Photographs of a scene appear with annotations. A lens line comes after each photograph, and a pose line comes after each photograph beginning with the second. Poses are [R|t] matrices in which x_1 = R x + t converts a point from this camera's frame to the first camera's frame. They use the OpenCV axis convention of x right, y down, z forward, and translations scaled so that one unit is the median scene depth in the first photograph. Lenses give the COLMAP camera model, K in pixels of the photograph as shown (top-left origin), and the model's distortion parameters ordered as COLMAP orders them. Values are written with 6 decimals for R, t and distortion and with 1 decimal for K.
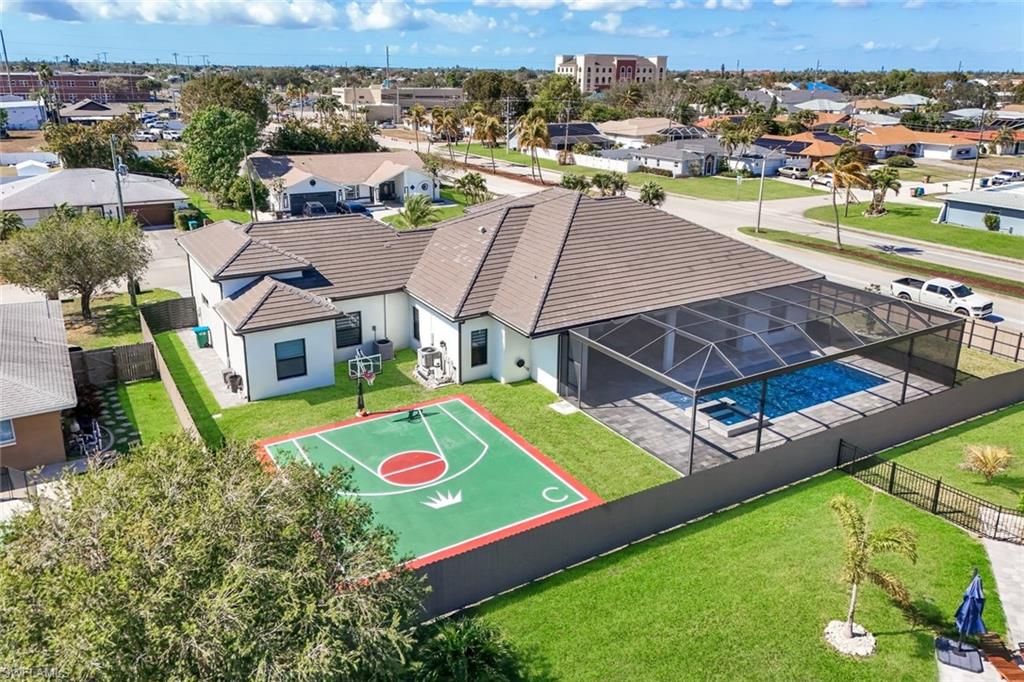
lens RADIAL K [[767.5, 0, 509.4], [0, 767.5, 281.8], [0, 0, 1]] dist [0.038587, -0.008578]
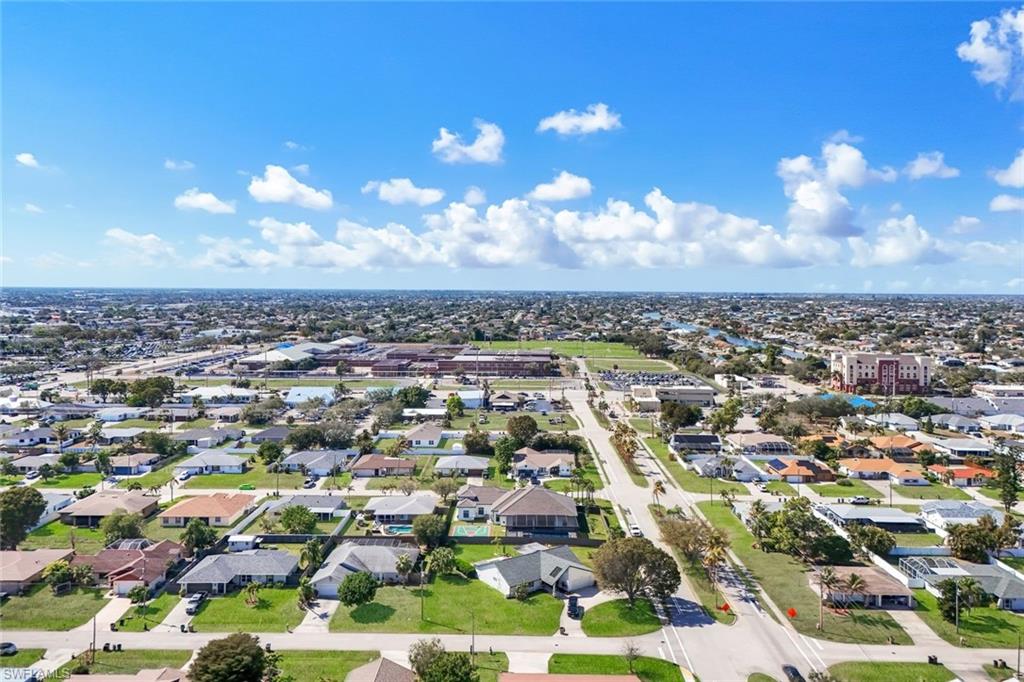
lens RADIAL K [[767.5, 0, 509.4], [0, 767.5, 281.8], [0, 0, 1]] dist [0.038587, -0.008578]
pose [[0.846820, -0.006188, -0.531843, 2.766055], [-0.140045, 0.962054, -0.234177, -0.236693], [0.513111, 0.272787, 0.813821, -3.583126]]
